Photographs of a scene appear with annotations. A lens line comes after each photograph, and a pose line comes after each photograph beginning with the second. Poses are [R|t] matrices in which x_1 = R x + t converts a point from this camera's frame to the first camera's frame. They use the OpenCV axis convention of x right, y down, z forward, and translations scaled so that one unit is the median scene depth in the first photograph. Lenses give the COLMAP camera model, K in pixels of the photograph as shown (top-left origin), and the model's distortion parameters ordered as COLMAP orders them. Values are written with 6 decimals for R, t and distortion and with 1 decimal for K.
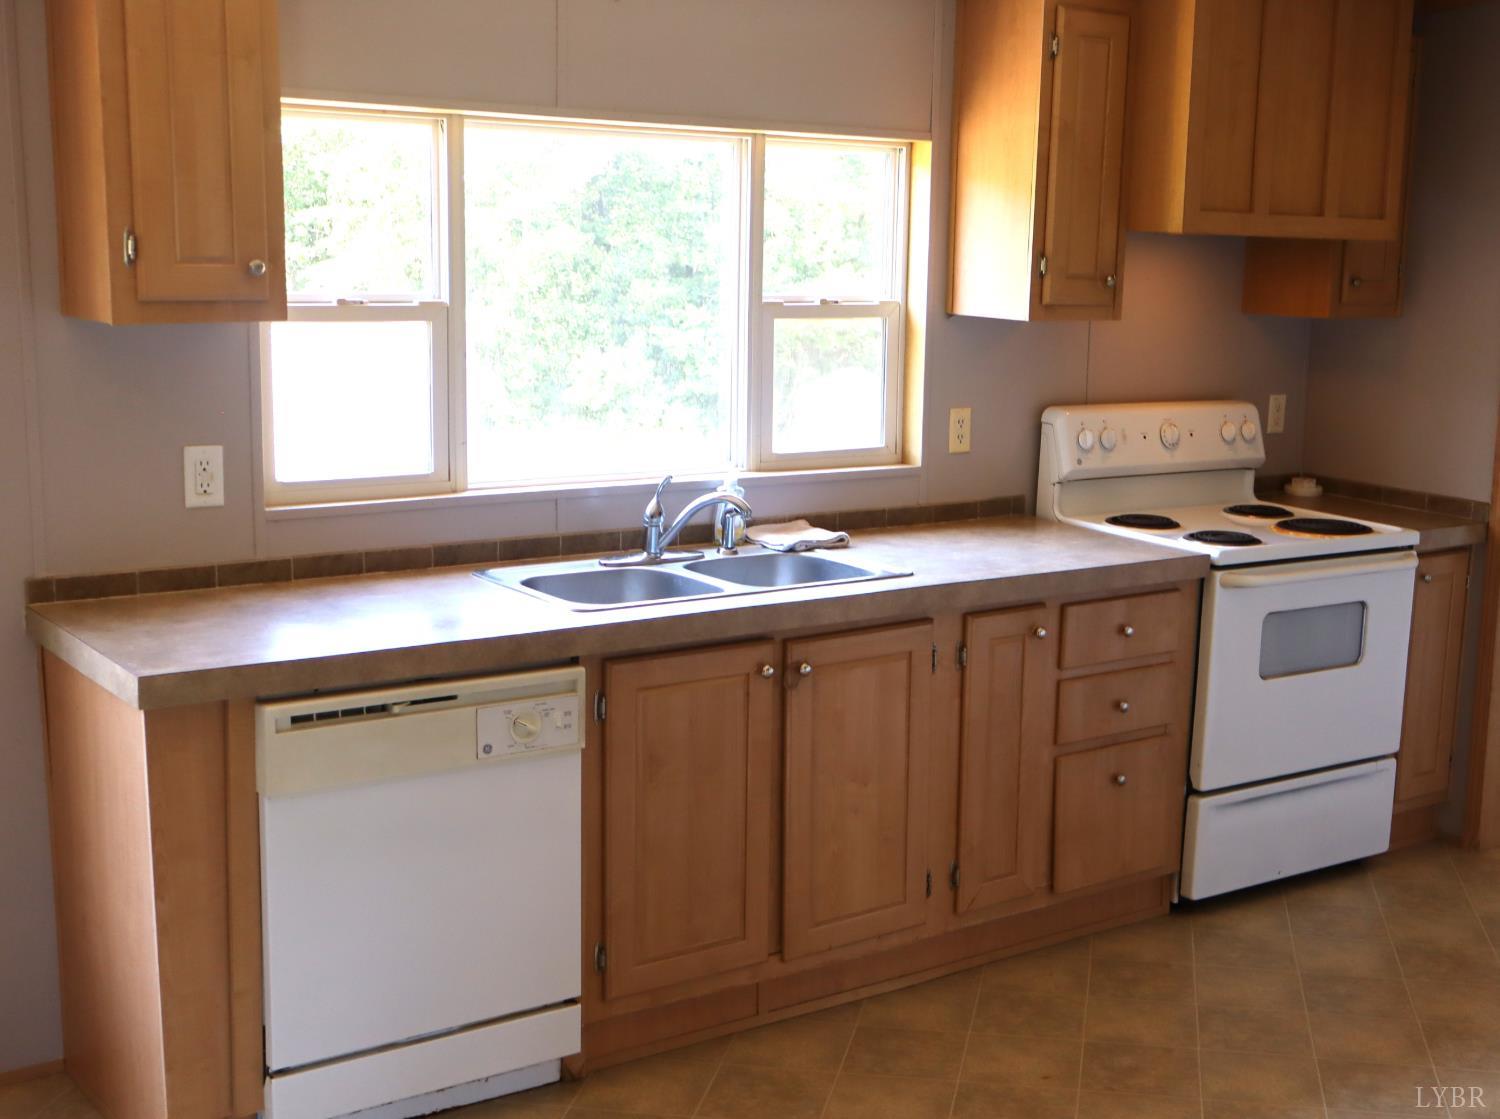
lens RADIAL K [[1935.3, 0, 884.3], [0, 1935.3, 581.2], [0, 0, 1]] dist [-0.006473, 0.000000]
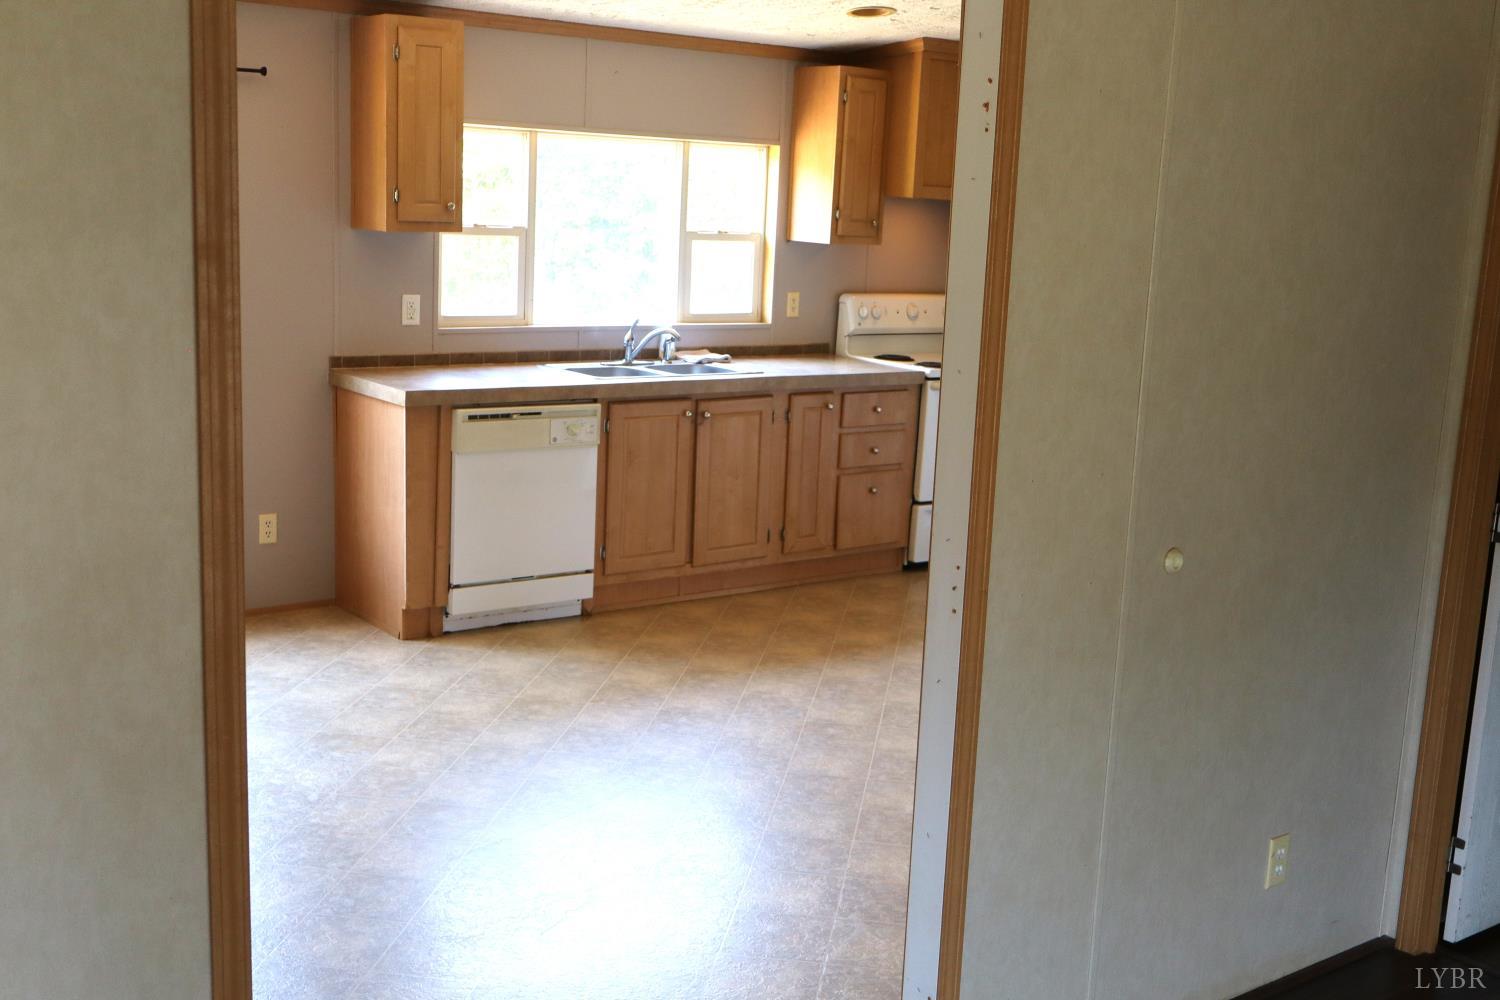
lens RADIAL K [[1631.1, 0, 746.6], [0, 1631.1, 492.3], [0, 0, 1]] dist [0.014370, 0.000000]
pose [[0.999765, 0.019301, -0.009865, 0.016402], [-0.019277, 0.999811, 0.002503, 0.111824], [0.009911, -0.002312, 0.999948, -0.624389]]
